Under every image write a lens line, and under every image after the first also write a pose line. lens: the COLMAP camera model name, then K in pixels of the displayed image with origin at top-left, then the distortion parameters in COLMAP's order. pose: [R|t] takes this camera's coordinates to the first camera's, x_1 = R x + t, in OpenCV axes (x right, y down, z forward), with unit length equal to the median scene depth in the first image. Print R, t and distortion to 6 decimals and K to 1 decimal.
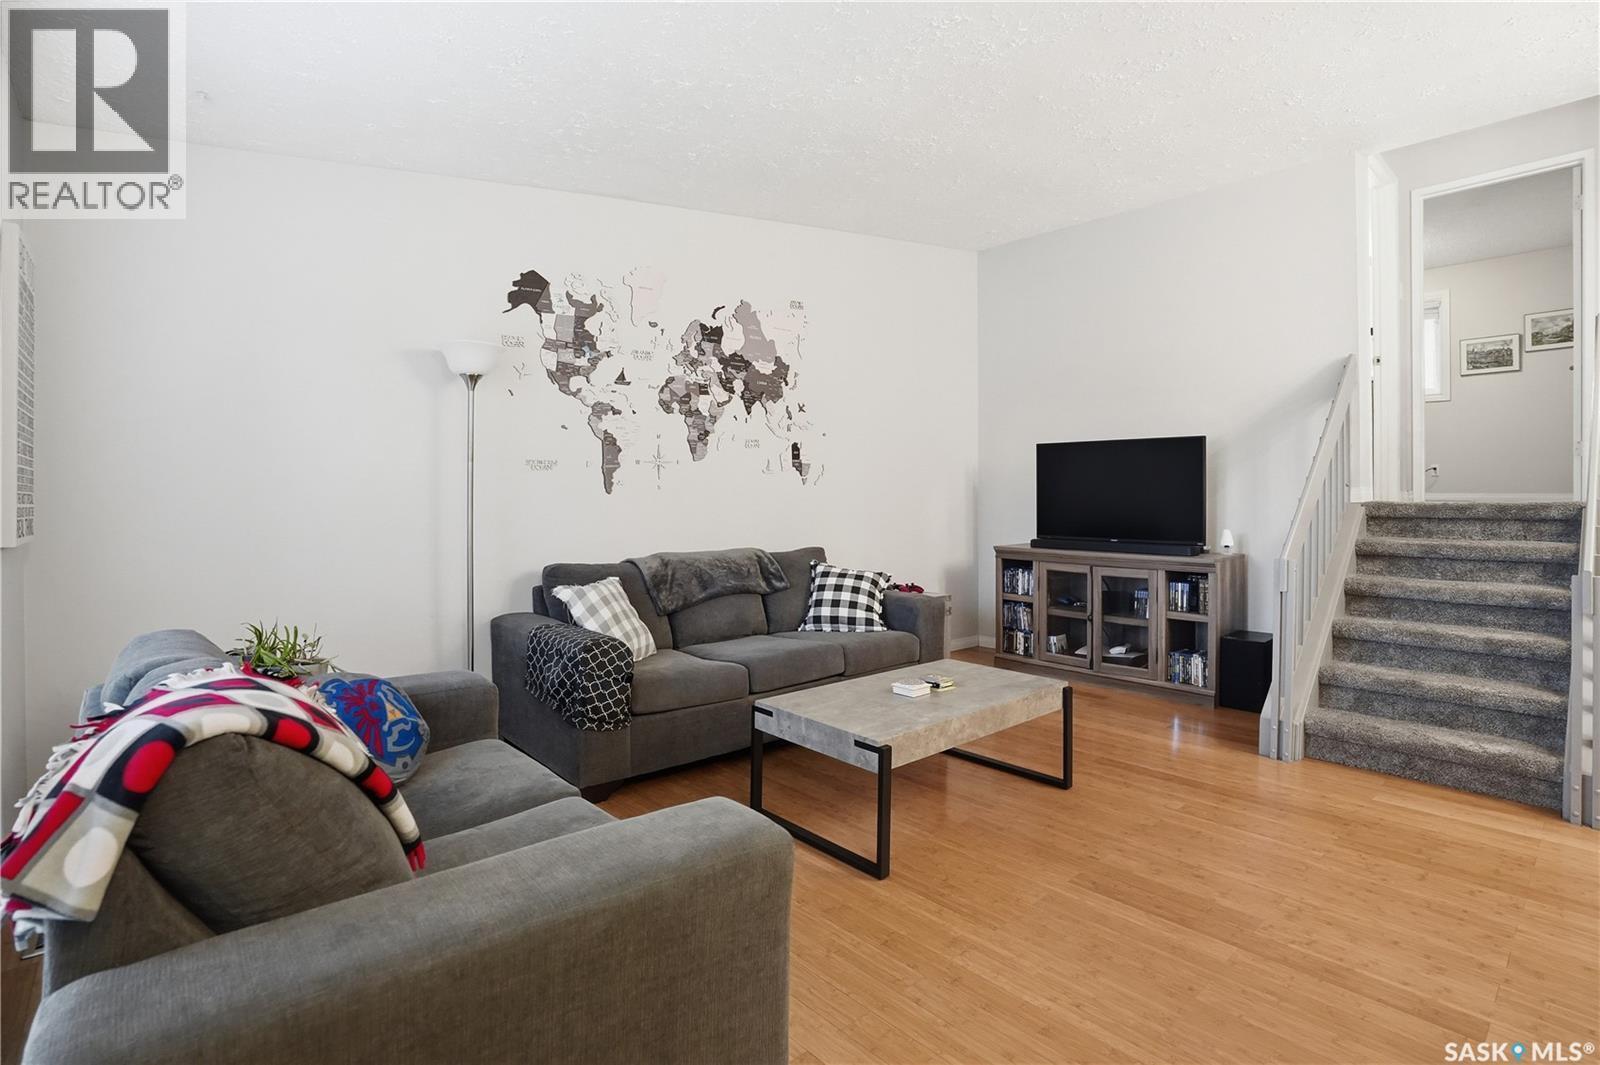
lens RADIAL K [[774.1, 0, 797.2], [0, 774.1, 494.2], [0, 0, 1]] dist [-0.065596, 0.025465]
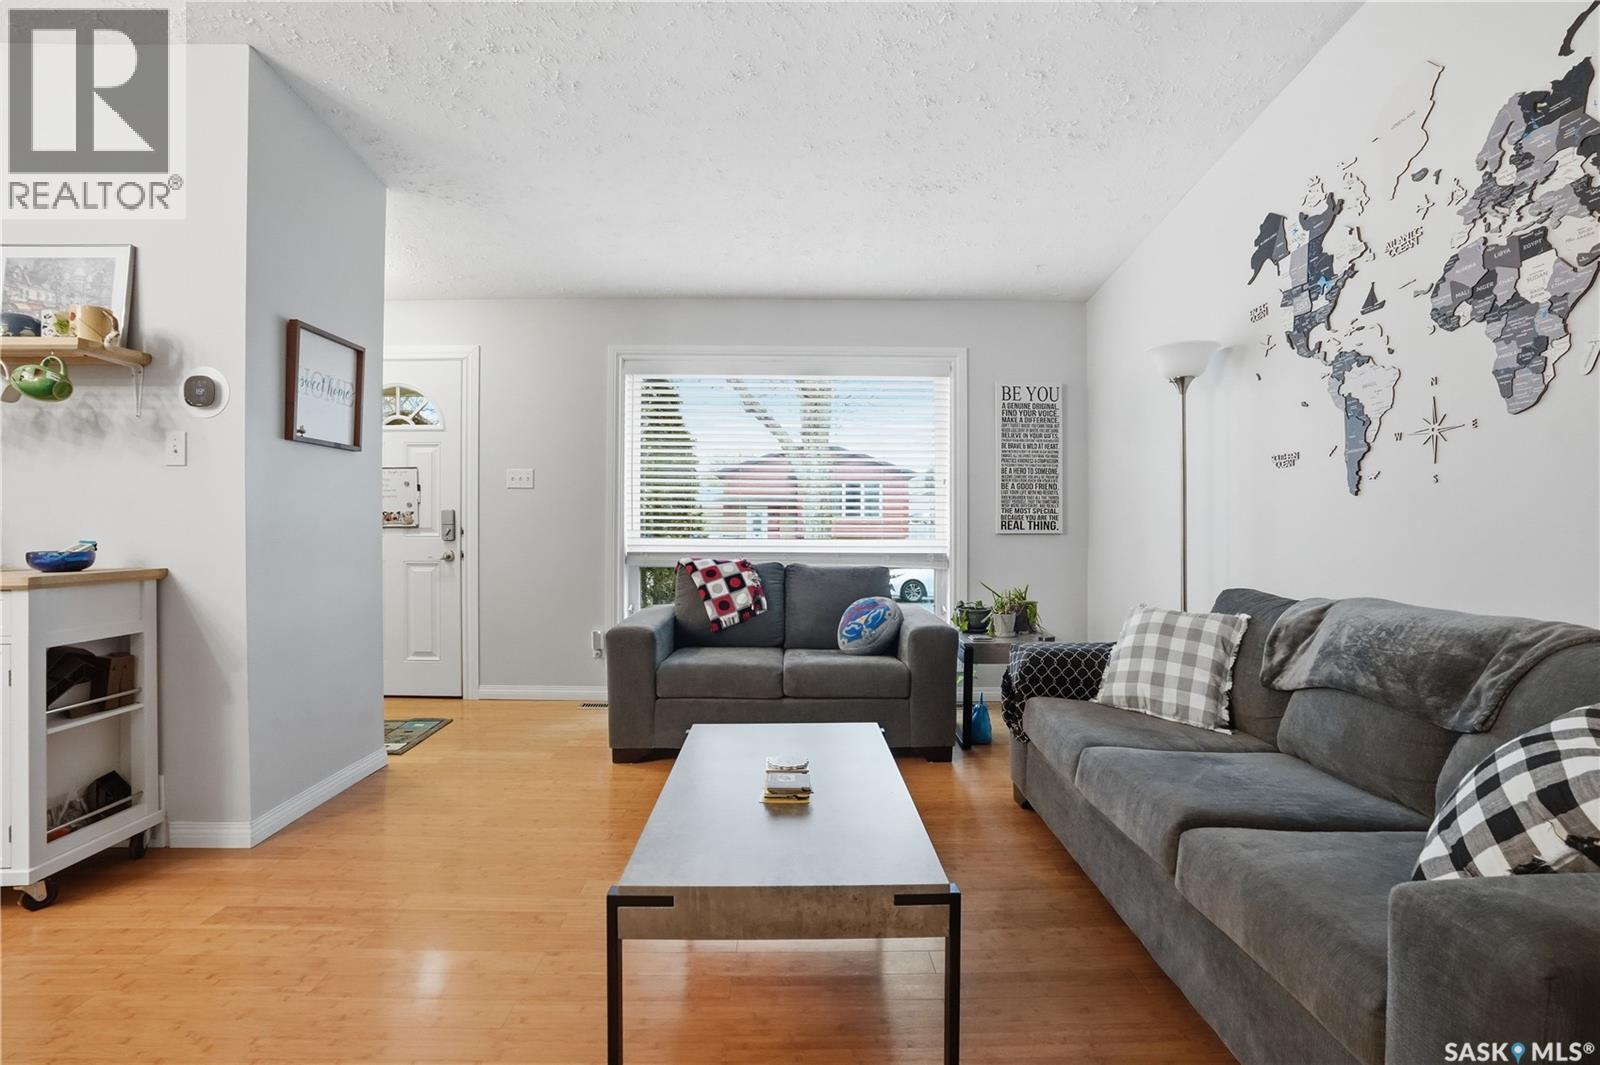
lens RADIAL K [[752.4, 0, 805.1], [0, 752.4, 520.7], [0, 0, 1]] dist [-0.067774, 0.030281]
pose [[-0.645858, -0.003057, -0.763452, 0.456843], [-0.001181, 0.999995, -0.003005, 0.021072], [0.763457, -0.001039, -0.645858, 0.964499]]
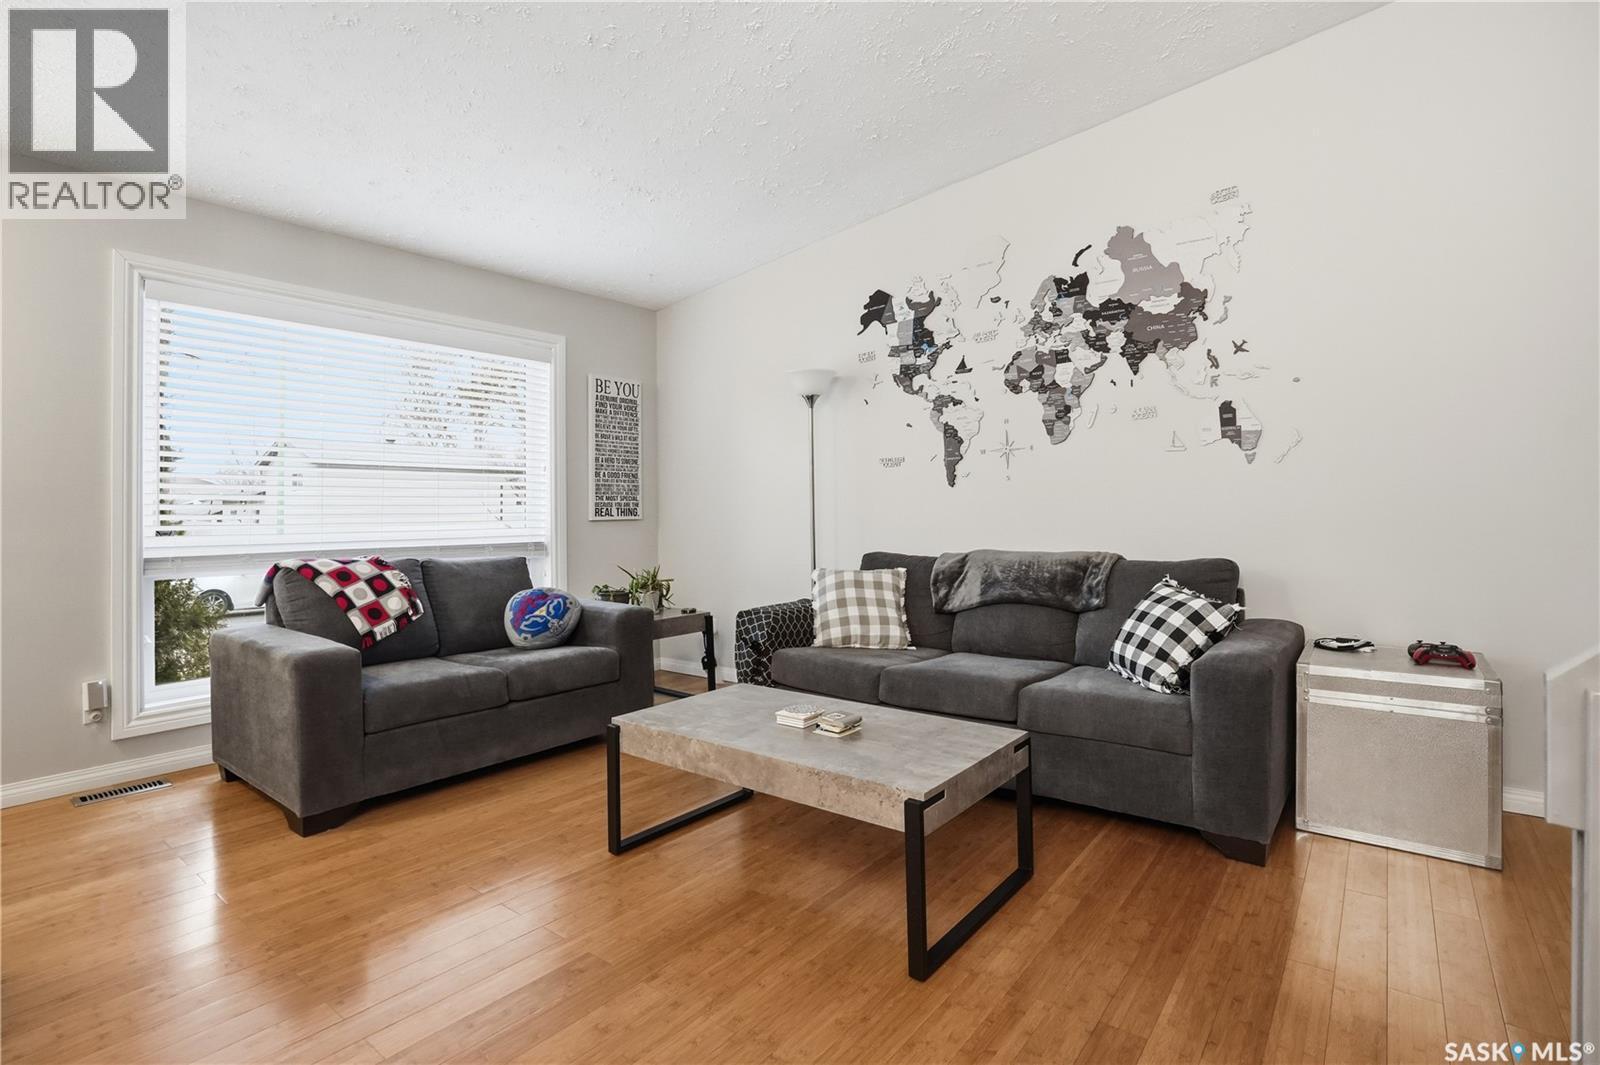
lens RADIAL K [[785.3, 0, 797.8], [0, 785.3, 493.5], [0, 0, 1]] dist [-0.065086, 0.027501]
pose [[0.187016, -0.022575, -0.982097, 0.648171], [0.013720, 0.999698, -0.020367, 0.023993], [0.982261, -0.009666, 0.187269, 0.573942]]
